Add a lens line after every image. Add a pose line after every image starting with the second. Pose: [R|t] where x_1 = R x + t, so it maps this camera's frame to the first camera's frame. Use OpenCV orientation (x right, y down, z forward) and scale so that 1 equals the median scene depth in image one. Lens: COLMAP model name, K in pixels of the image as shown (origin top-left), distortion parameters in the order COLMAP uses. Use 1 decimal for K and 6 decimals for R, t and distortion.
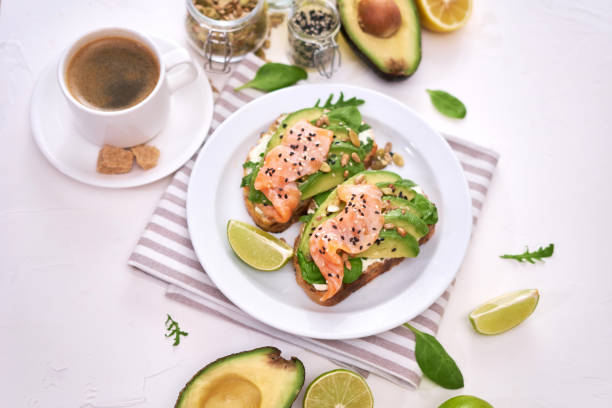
lens RADIAL K [[871.8, 0, 292.9], [0, 871.8, 197.5], [0, 0, 1]] dist [0.102322, 0.000000]
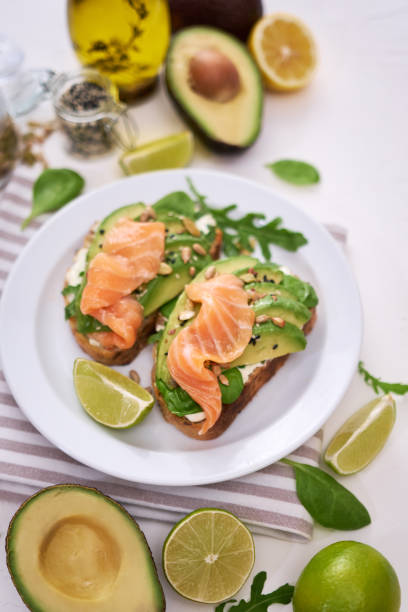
lens RADIAL K [[871.8, 0, 207.5], [0, 871.8, 307.9], [0, 0, 1]] dist [0.102322, 0.000000]
pose [[0.967400, -0.236373, 0.090907, -0.005311], [0.242398, 0.968190, -0.062064, 0.058372], [-0.073344, 0.082077, 0.993924, 0.220507]]
